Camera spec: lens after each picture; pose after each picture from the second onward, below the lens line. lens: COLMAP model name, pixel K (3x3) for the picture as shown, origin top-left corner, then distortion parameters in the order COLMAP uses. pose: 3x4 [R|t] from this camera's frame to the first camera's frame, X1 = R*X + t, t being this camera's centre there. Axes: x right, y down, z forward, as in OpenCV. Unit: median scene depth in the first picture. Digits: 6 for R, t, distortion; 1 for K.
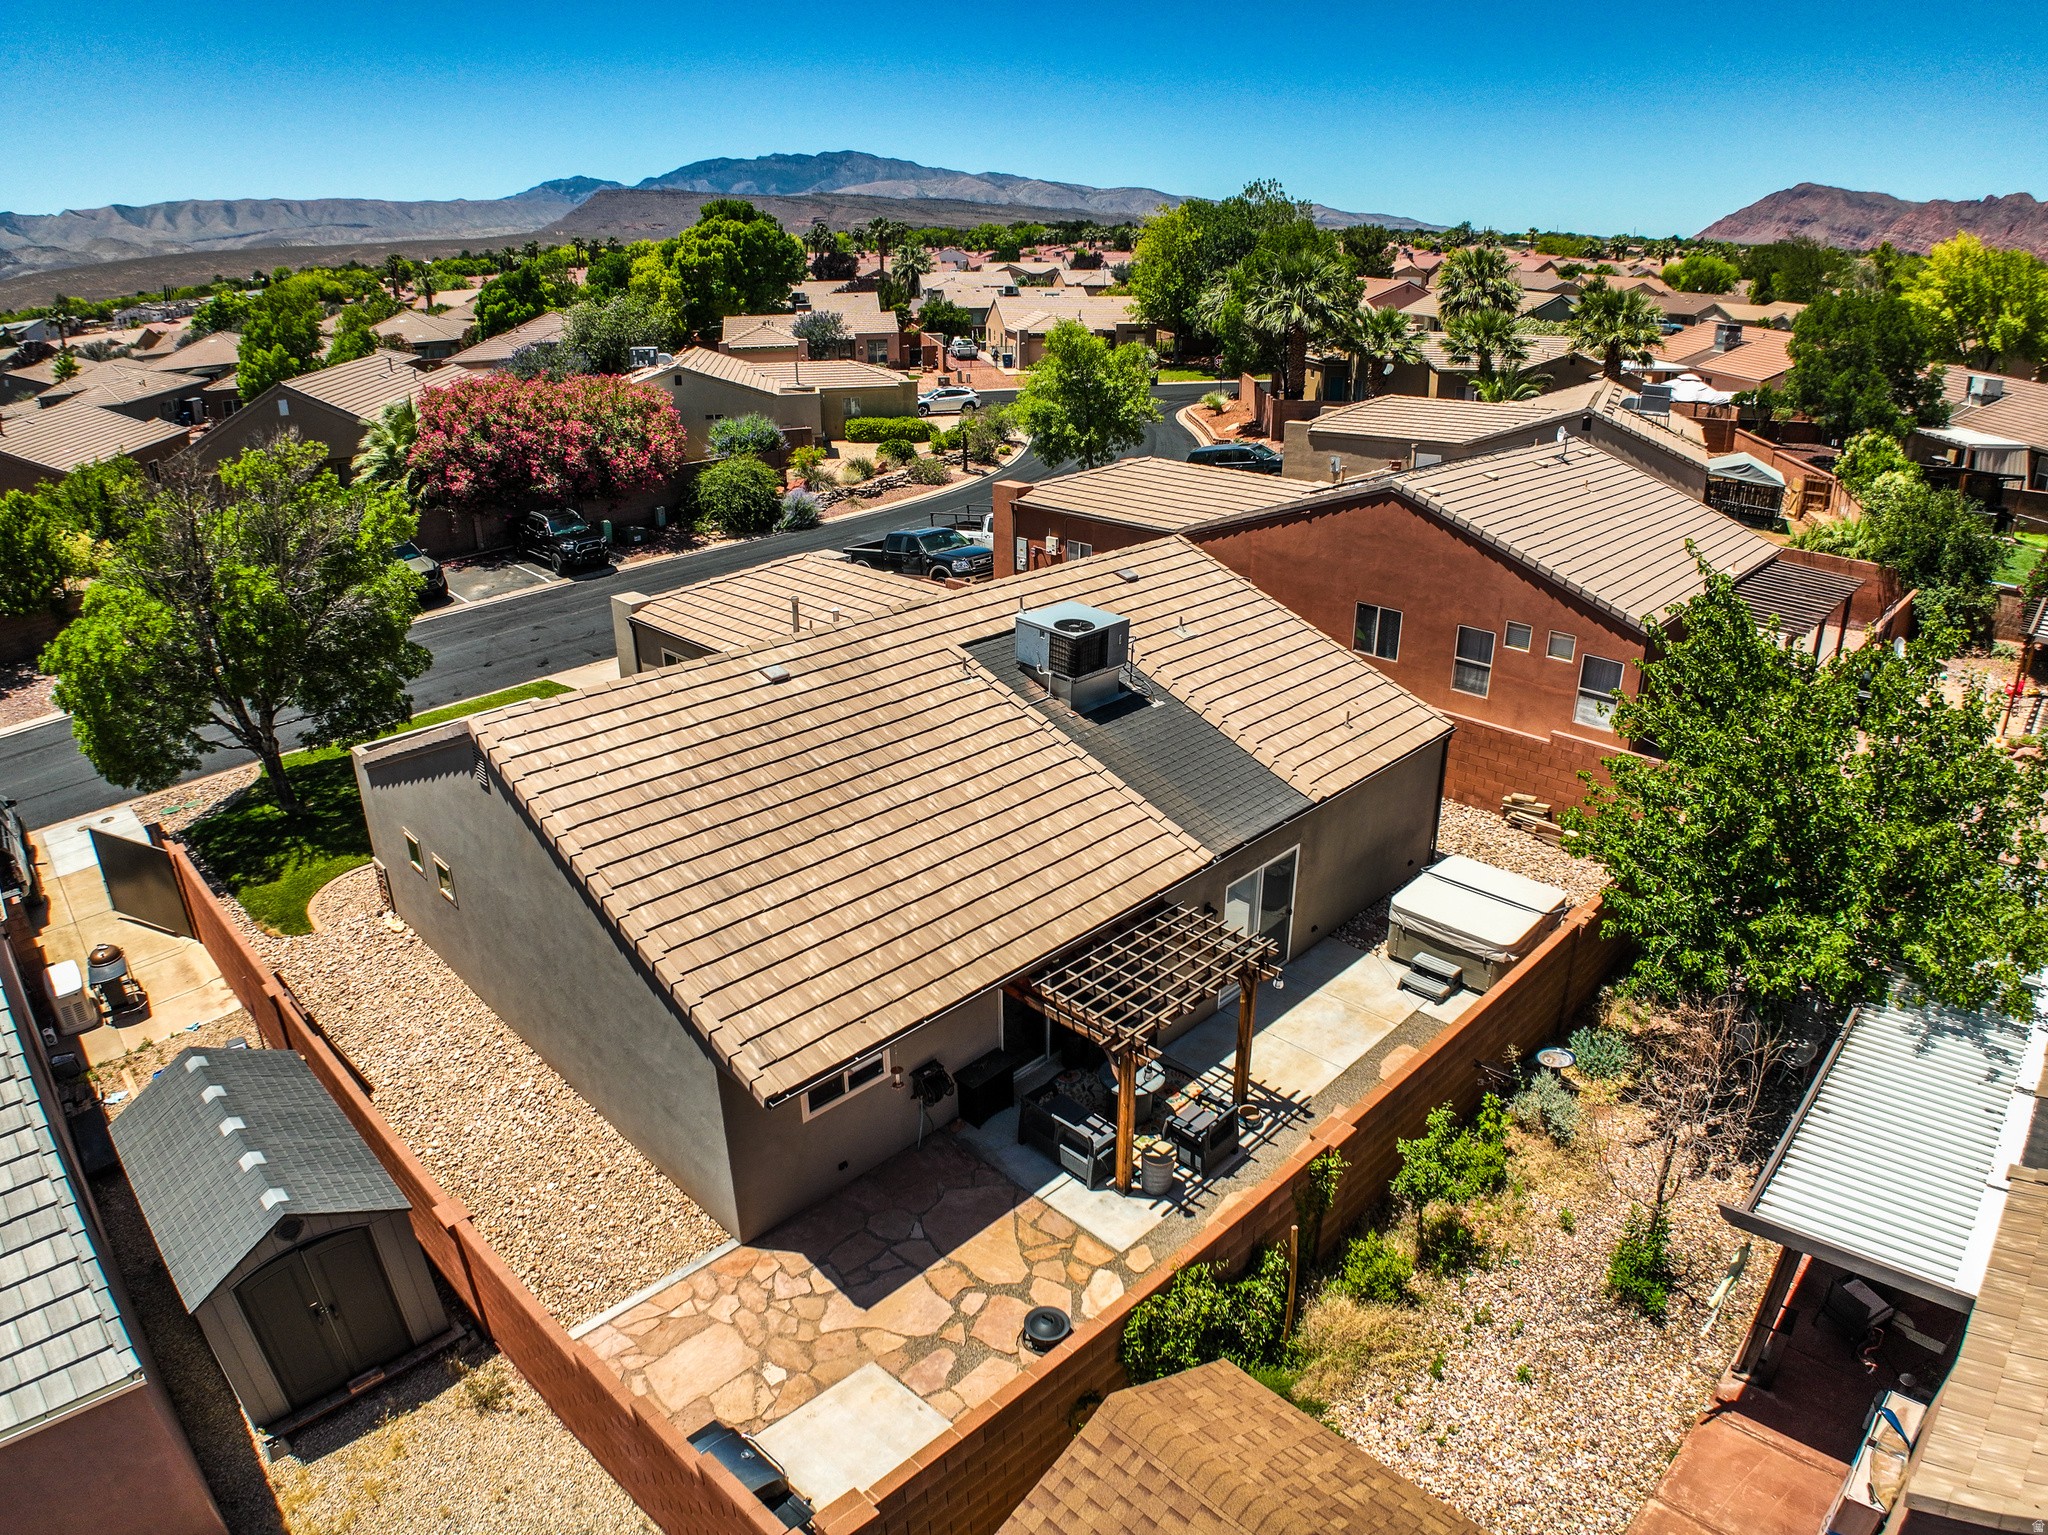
lens RADIAL K [[1265.0, 0, 1026.4], [0, 1265.0, 752.7], [0, 0, 1]] dist [-0.175921, 0.027744]
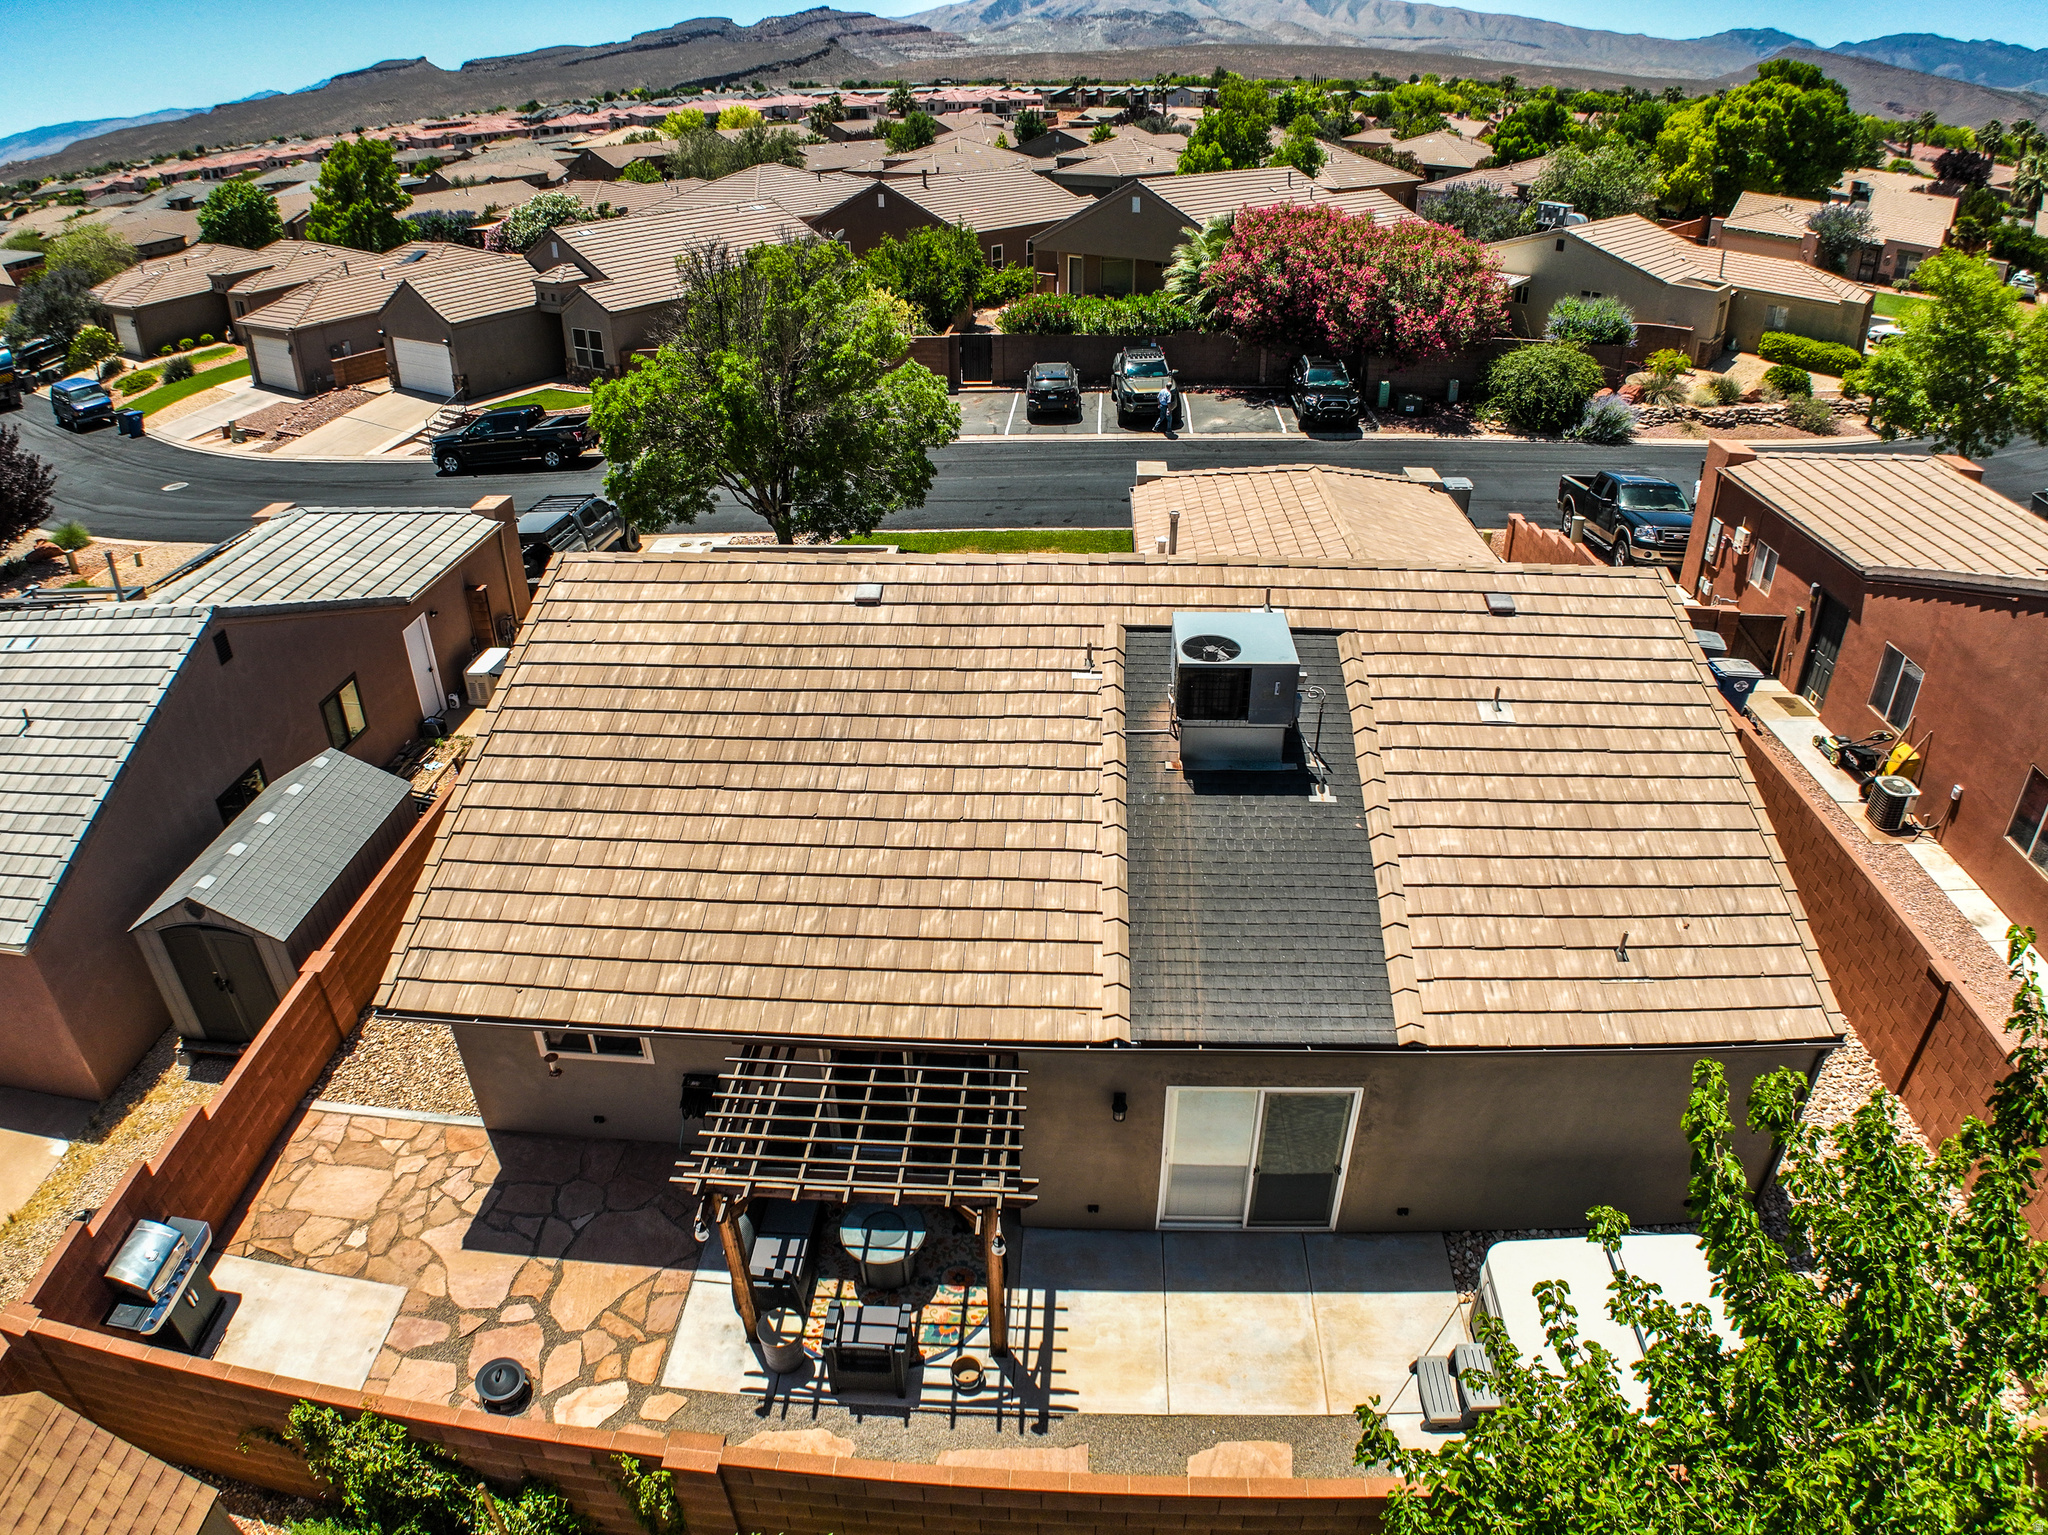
lens RADIAL K [[1265.0, 0, 1026.4], [0, 1265.0, 752.7], [0, 0, 1]] dist [-0.175921, 0.027744]
pose [[0.661988, 0.362018, -0.656289, 0.299171], [-0.276663, 0.931807, 0.234932, -0.121609], [0.696584, 0.026049, 0.717002, 0.287747]]
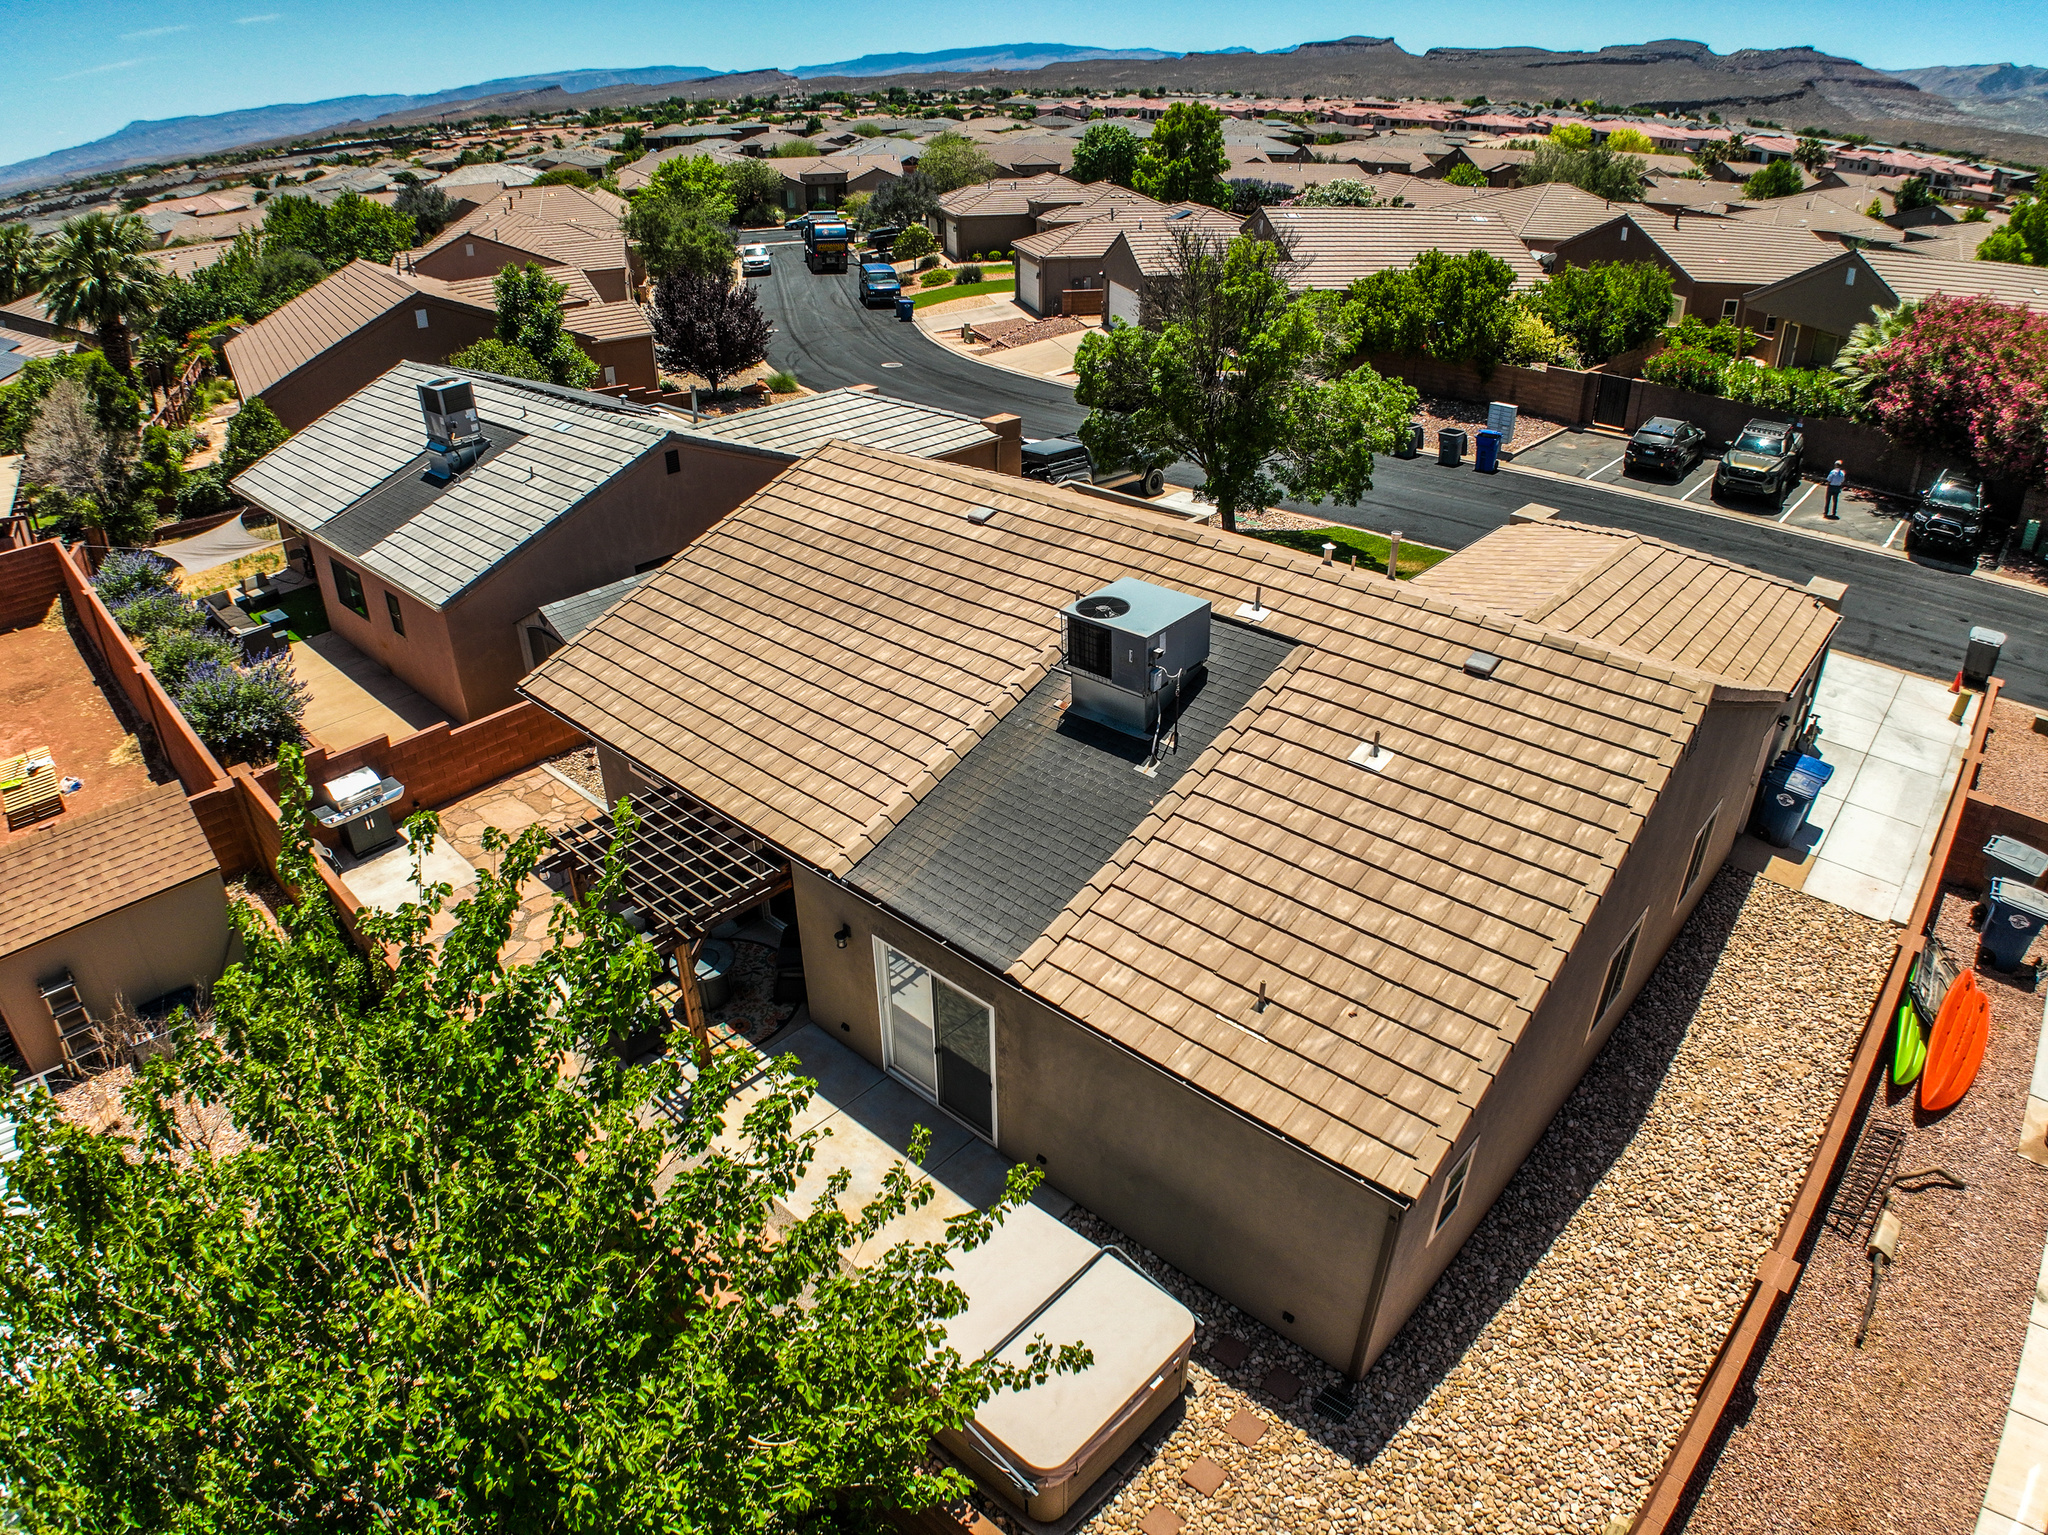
lens RADIAL K [[1265.0, 0, 1026.4], [0, 1265.0, 752.7], [0, 0, 1]] dist [-0.175921, 0.027744]
pose [[0.035431, 0.484822, -0.873895, 0.495782], [-0.371517, 0.818165, 0.438841, -0.230404], [0.927750, 0.309118, 0.209108, 0.550872]]
